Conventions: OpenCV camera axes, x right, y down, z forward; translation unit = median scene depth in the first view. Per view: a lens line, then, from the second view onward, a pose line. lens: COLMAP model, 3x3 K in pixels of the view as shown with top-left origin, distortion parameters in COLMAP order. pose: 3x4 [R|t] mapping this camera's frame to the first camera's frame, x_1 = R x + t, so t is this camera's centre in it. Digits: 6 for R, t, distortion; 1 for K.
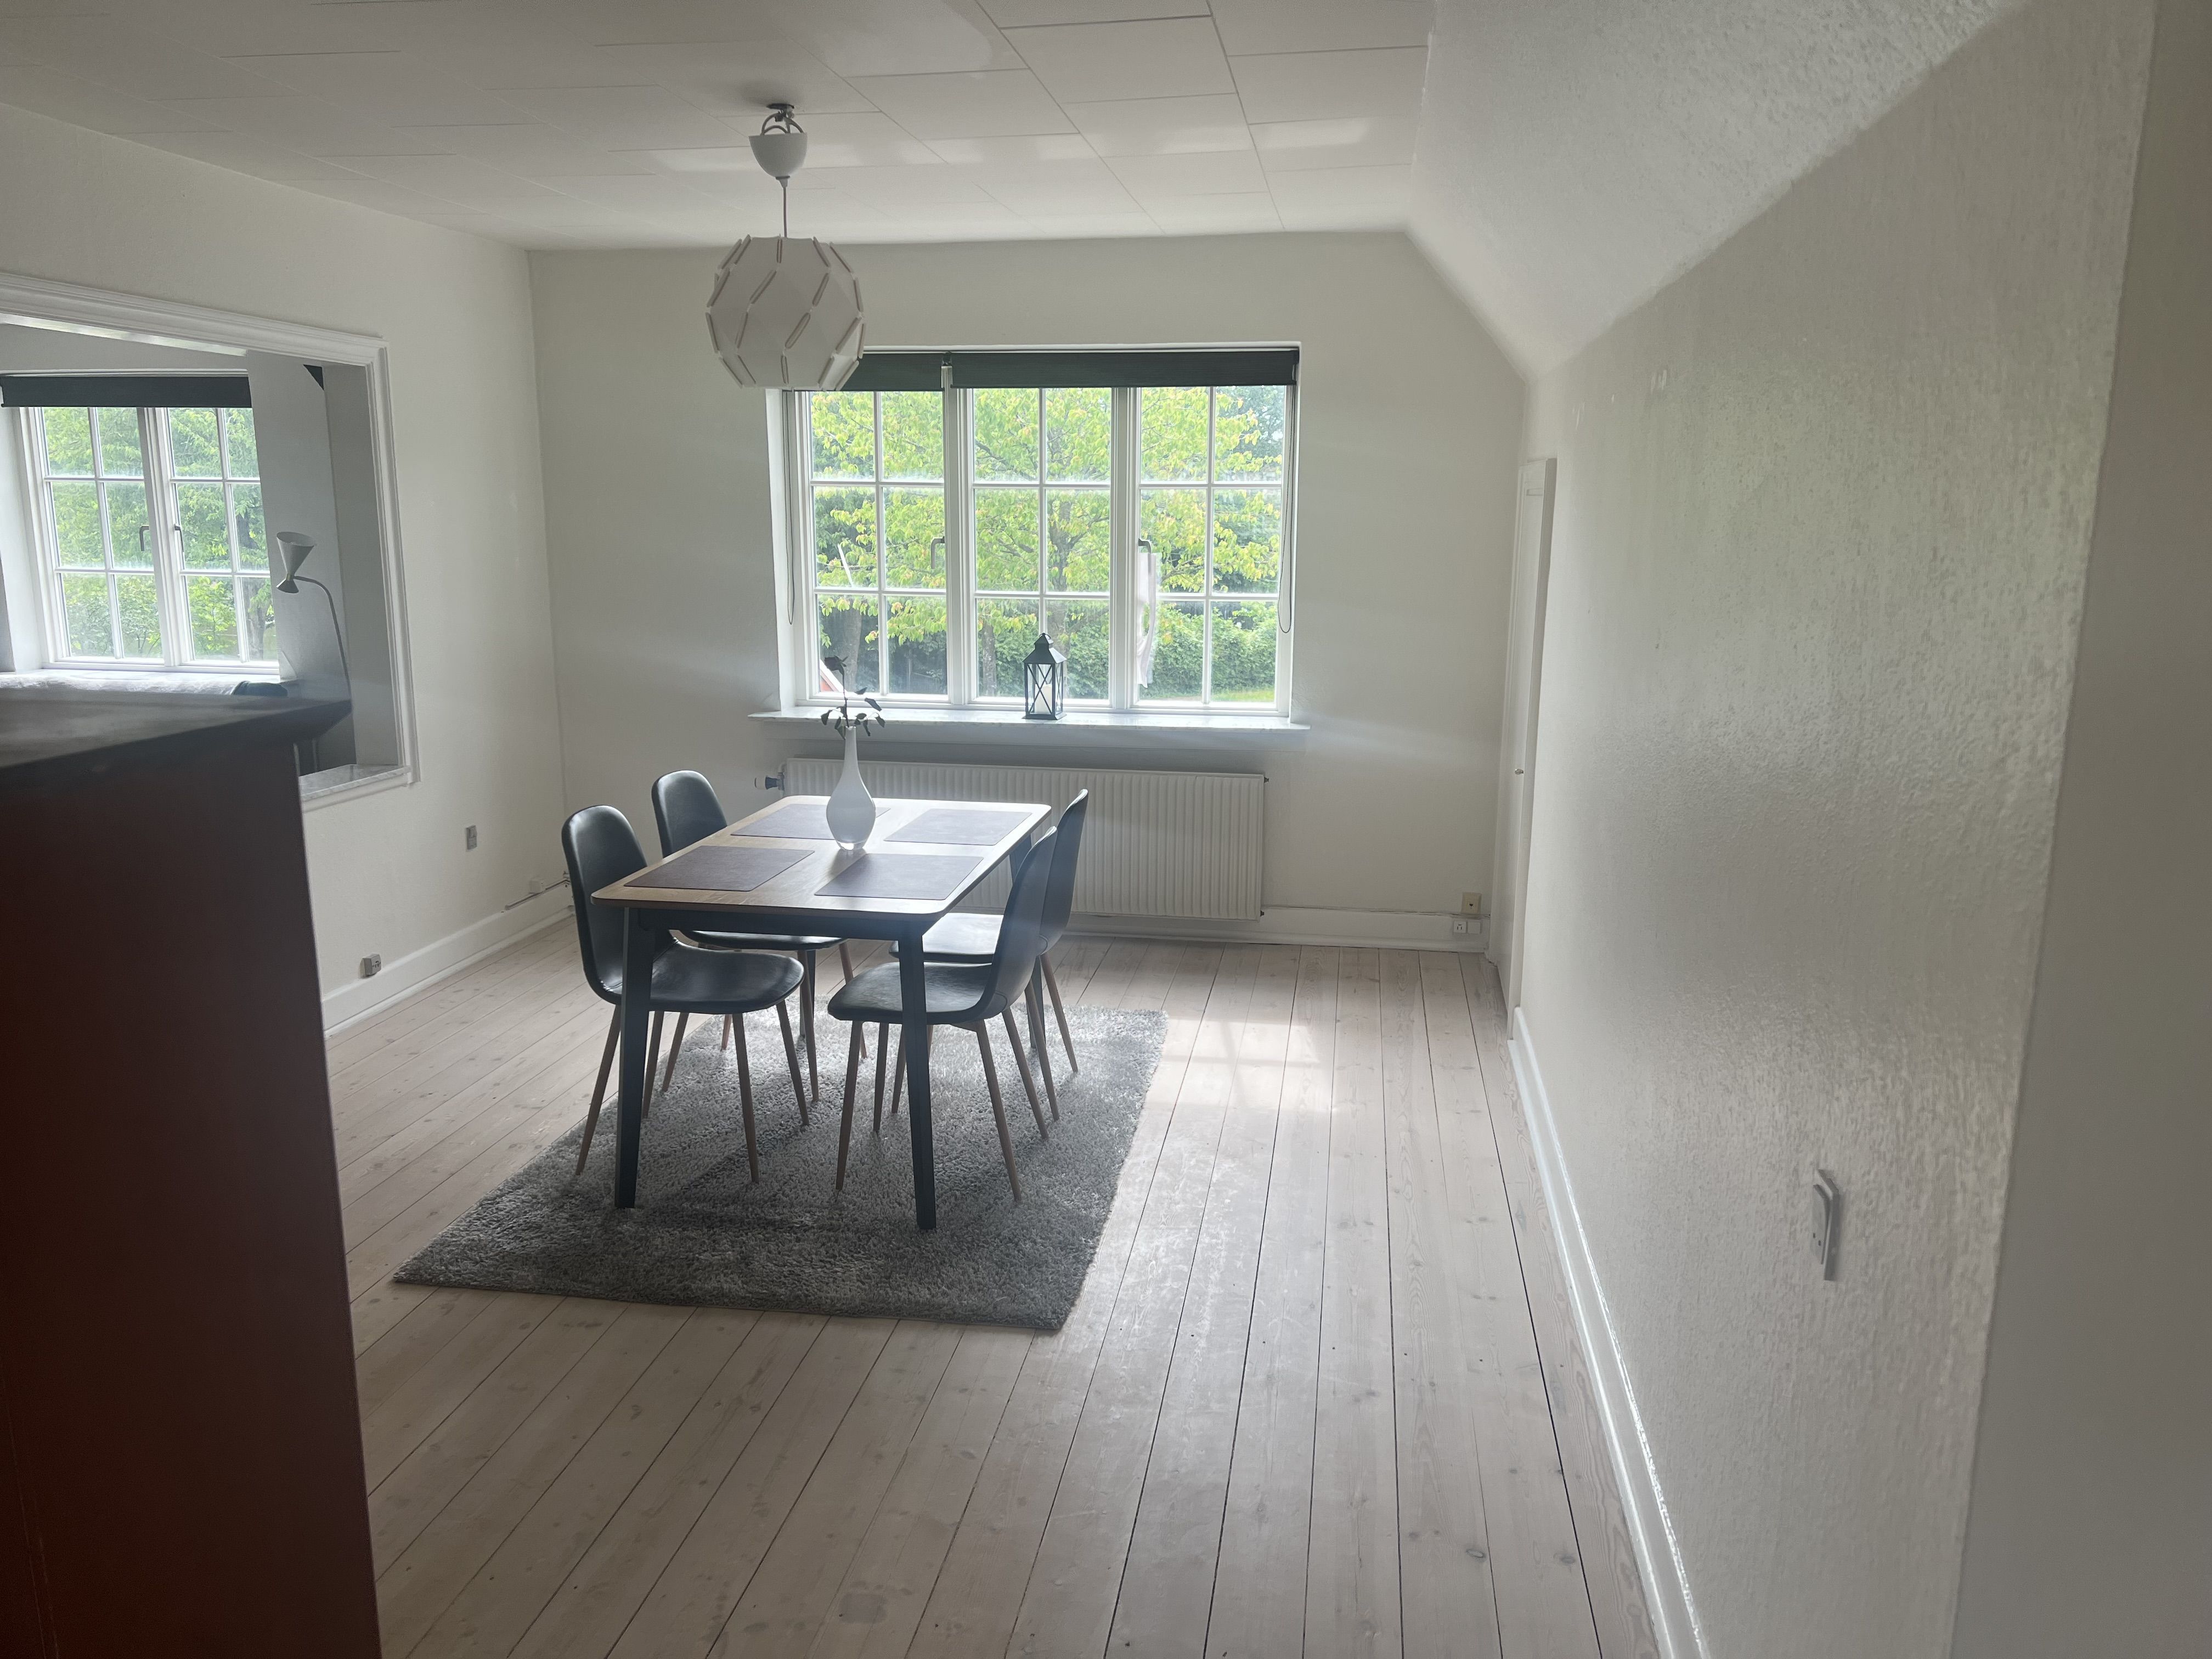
lens RADIAL K [[1657.6, 0, 1106.0], [0, 1657.6, 829.5], [0, 0, 1]] dist [0.066948, 0.000398]
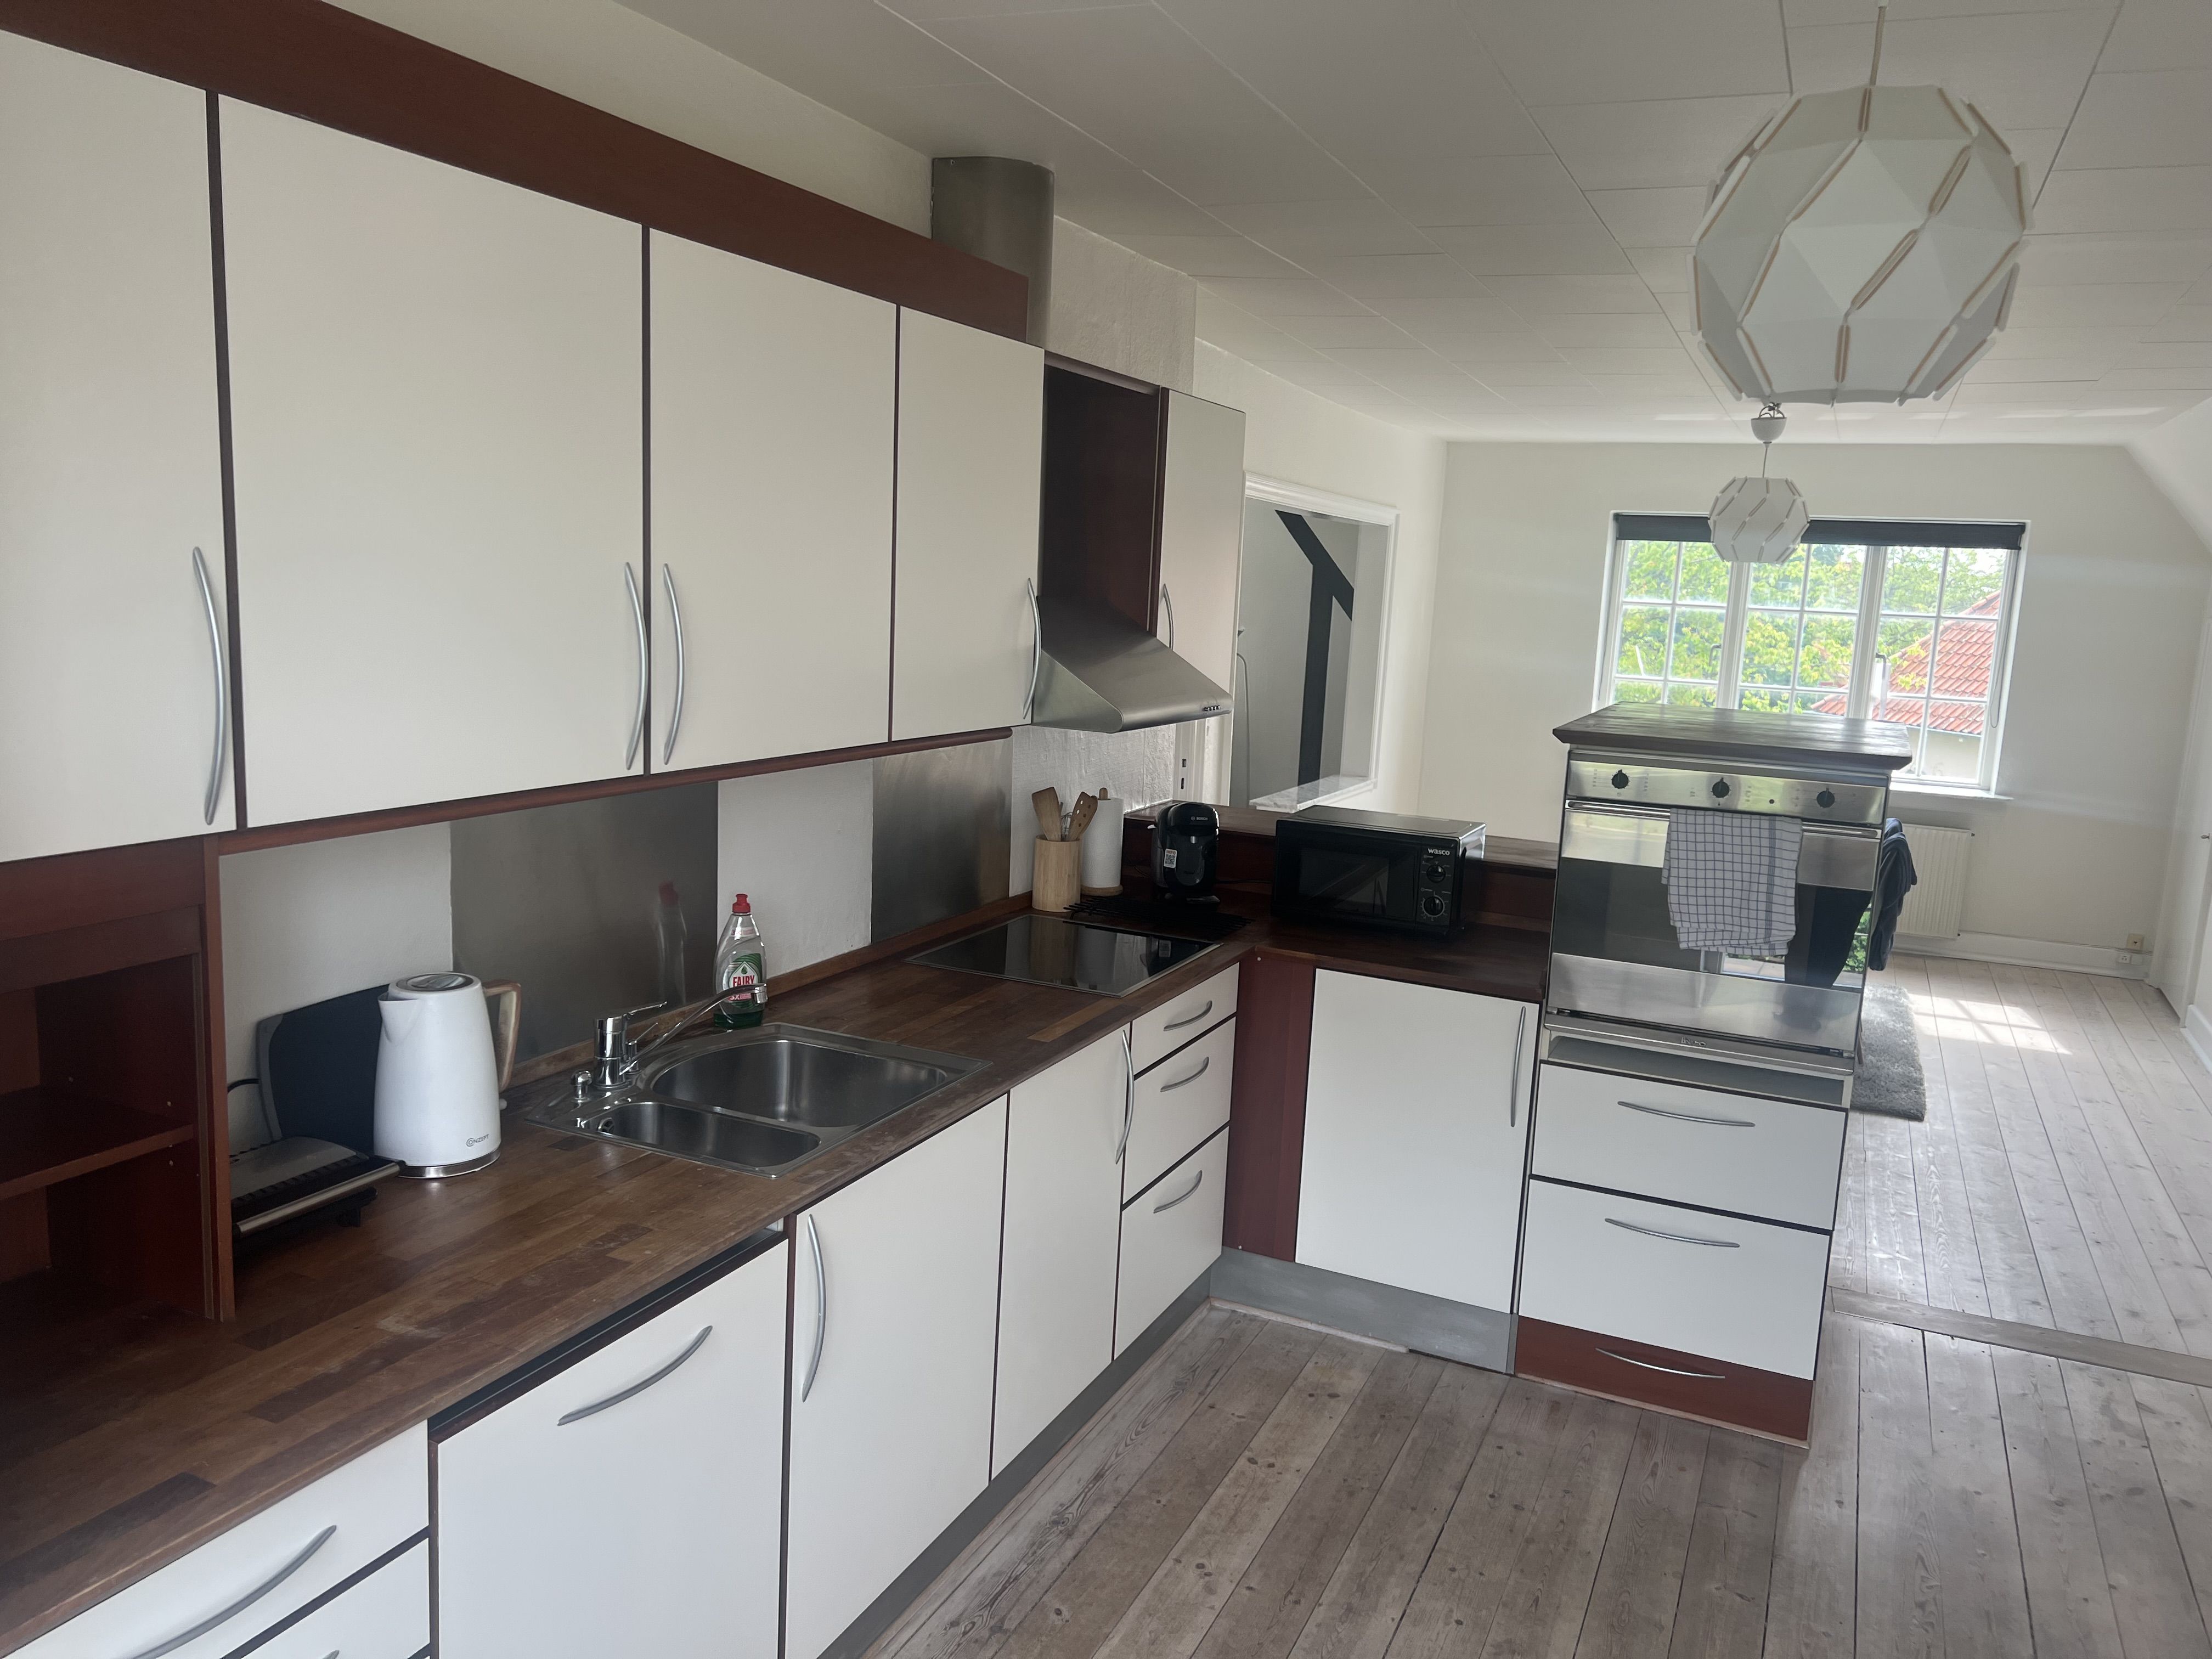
lens RADIAL K [[1637.7, 0, 1106.0], [0, 1637.7, 829.5], [0, 0, 1]] dist [0.002137, 0.000936]
pose [[0.961807, 0.078371, -0.262268, -0.232541], [-0.092317, 0.994875, -0.041259, 0.086206], [0.257690, 0.063895, 0.964113, -0.468281]]
